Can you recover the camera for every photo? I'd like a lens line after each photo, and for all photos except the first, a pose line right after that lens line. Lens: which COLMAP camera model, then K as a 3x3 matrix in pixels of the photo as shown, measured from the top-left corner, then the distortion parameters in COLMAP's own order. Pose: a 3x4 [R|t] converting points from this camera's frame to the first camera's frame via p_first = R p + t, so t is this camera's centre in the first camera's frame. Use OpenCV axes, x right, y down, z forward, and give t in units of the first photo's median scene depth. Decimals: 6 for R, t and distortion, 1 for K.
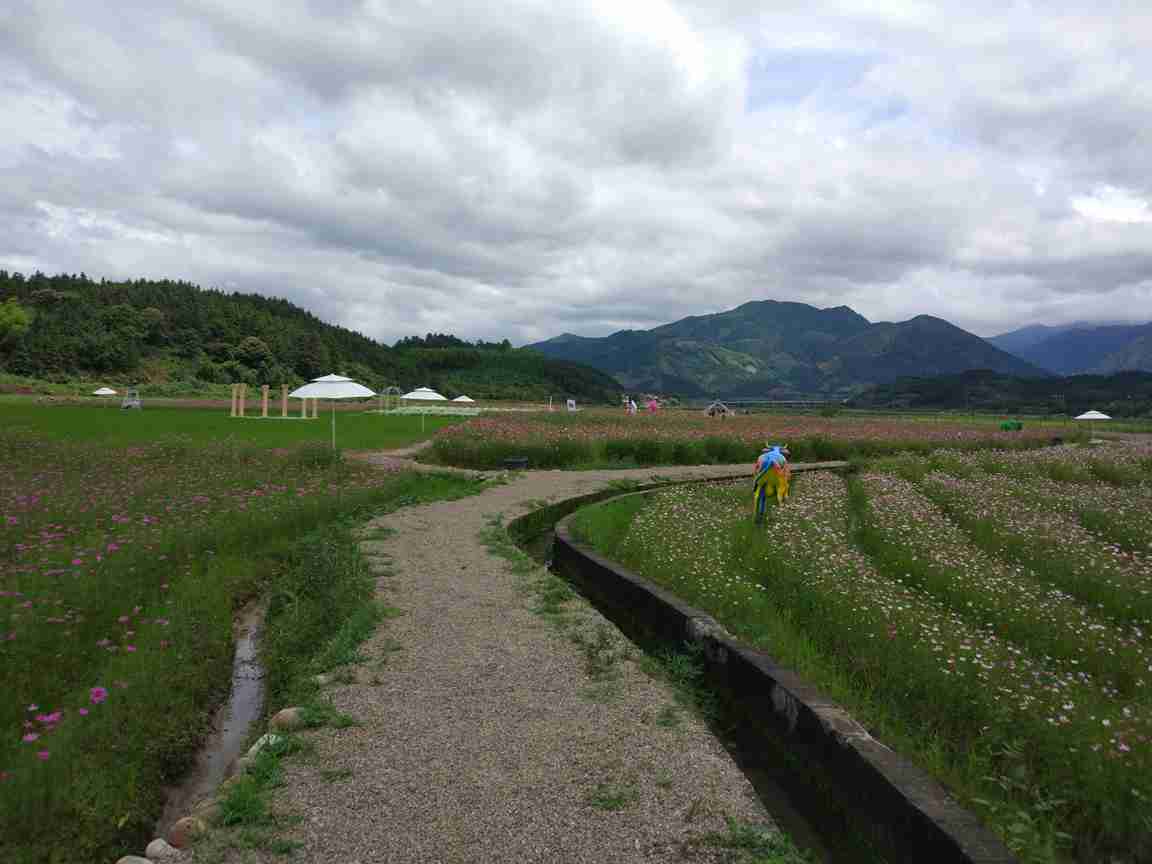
lens RADIAL K [[981.8, 0, 571.9], [0, 981.8, 427.5], [0, 0, 1]] dist [0.077450, -0.151428]
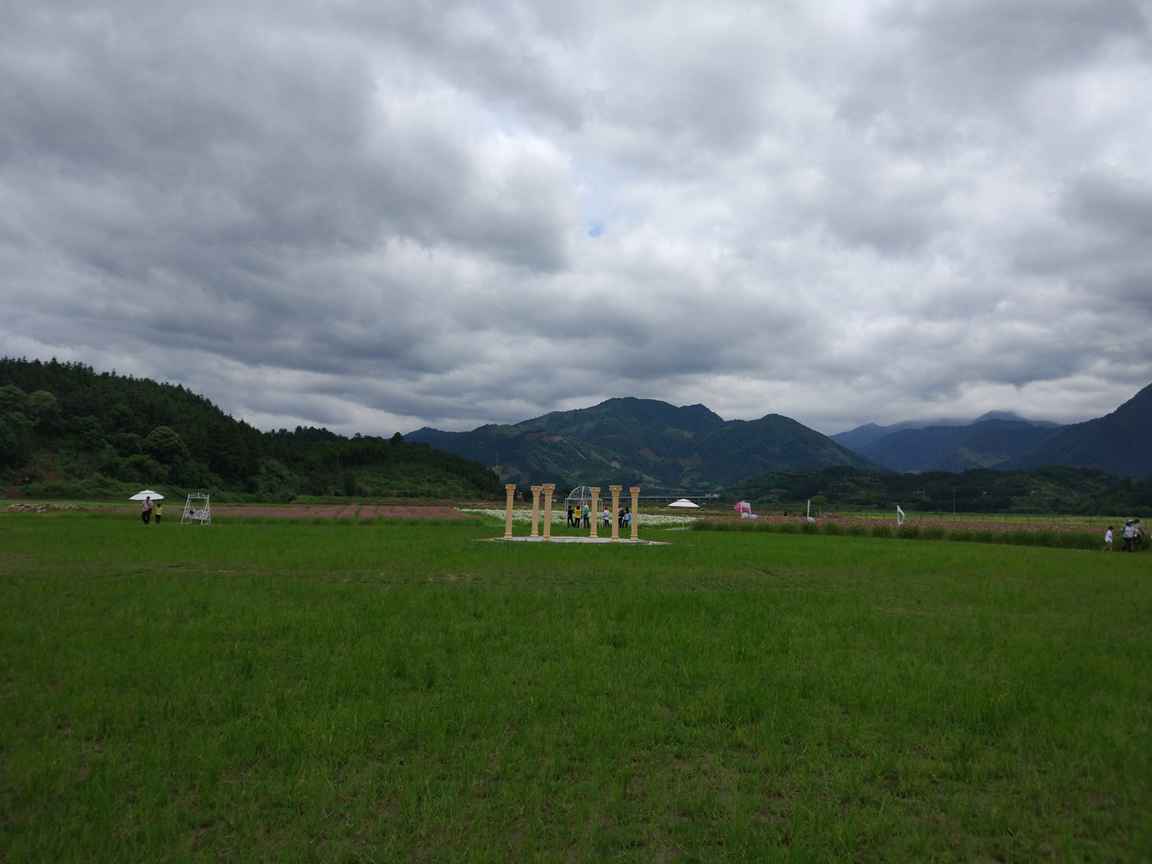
lens RADIAL K [[981.8, 0, 584.7], [0, 981.8, 428.0], [0, 0, 1]] dist [0.077450, -0.151428]
pose [[0.986100, 0.008069, 0.165960, -0.107662], [0.007916, 0.995404, -0.095432, -0.006046], [-0.165967, 0.095419, 0.981504, 0.102628]]
